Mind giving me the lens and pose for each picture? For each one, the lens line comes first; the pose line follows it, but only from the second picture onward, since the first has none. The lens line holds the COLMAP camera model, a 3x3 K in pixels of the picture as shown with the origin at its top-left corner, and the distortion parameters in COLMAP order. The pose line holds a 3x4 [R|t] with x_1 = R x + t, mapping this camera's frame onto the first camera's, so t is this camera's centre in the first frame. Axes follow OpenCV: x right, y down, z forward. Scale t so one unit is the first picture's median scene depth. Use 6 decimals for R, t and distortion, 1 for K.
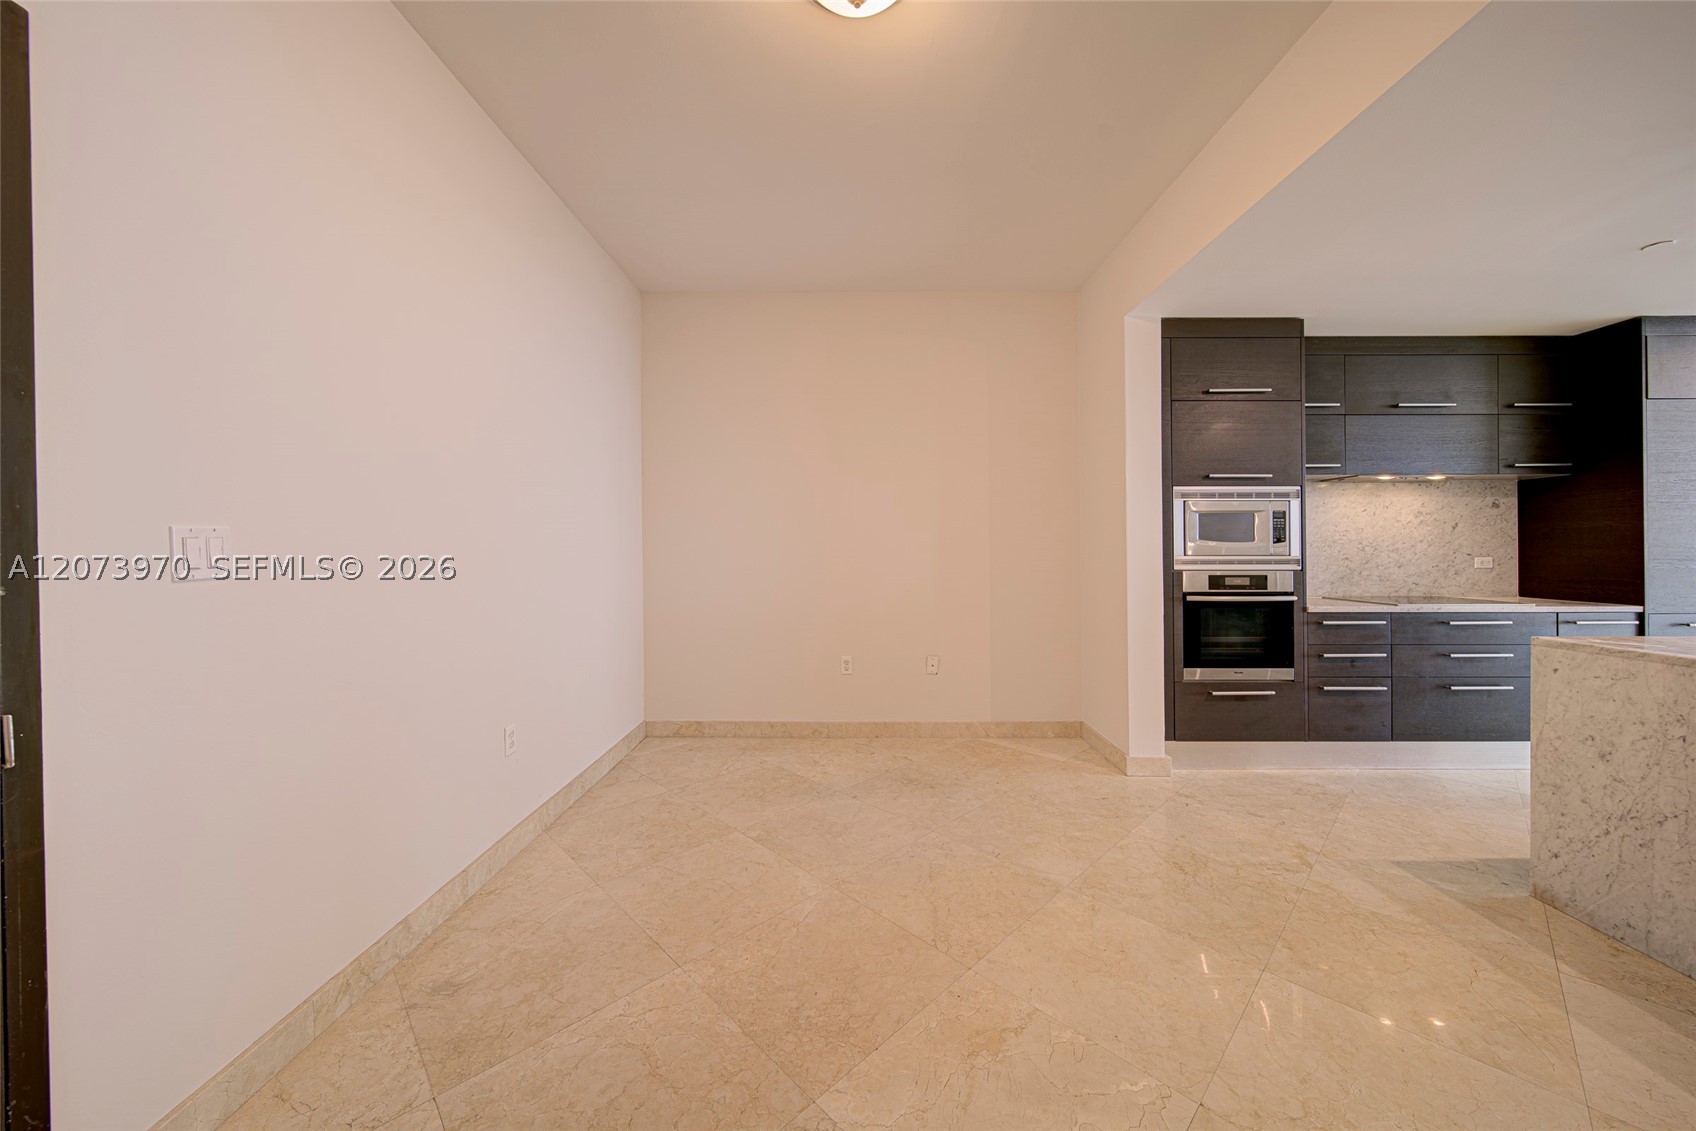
lens RADIAL K [[603.4, 0, 844.6], [0, 603.4, 543.9], [0, 0, 1]] dist [0.000096, -0.001224]
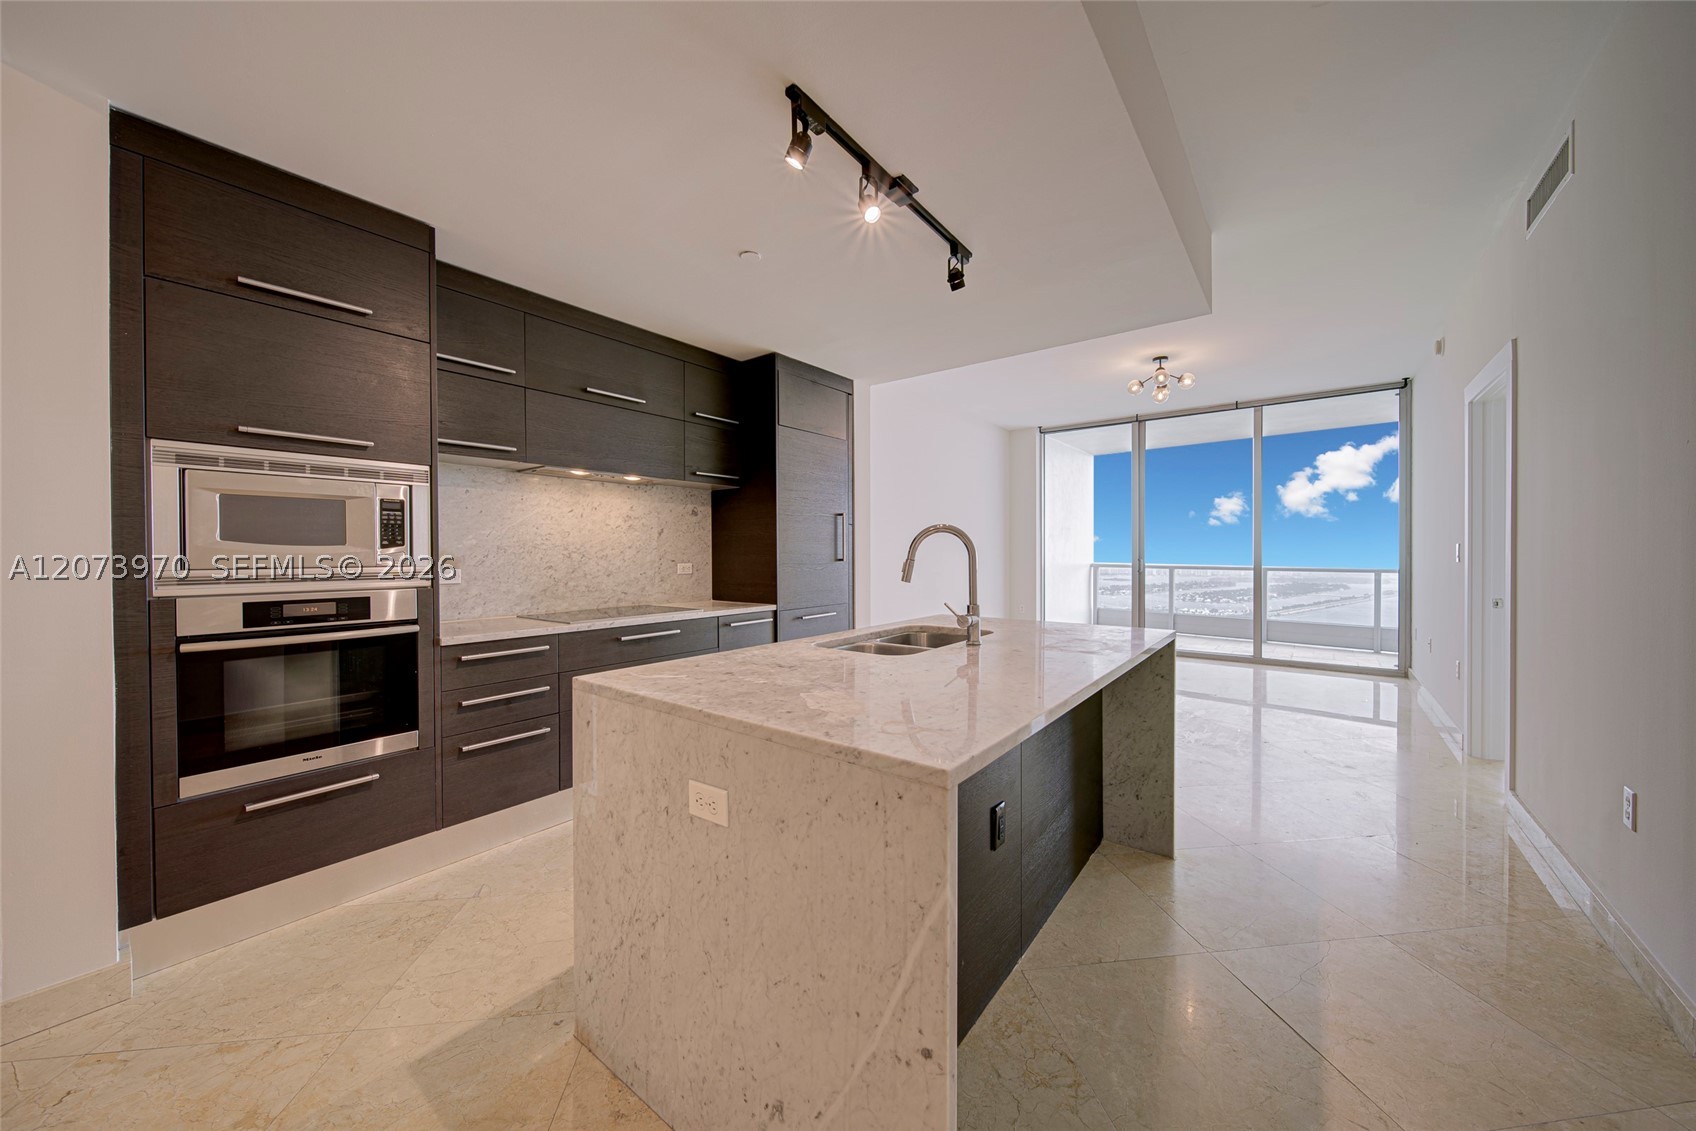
lens RADIAL K [[597.1, 0, 851.4], [0, 597.1, 556.0], [0, 0, 1]] dist [-0.000549, -0.000221]
pose [[0.601337, -0.005158, 0.798979, 0.497551], [-0.001304, 0.999971, 0.007436, 0.002312], [-0.798994, -0.005514, 0.601313, 0.197737]]
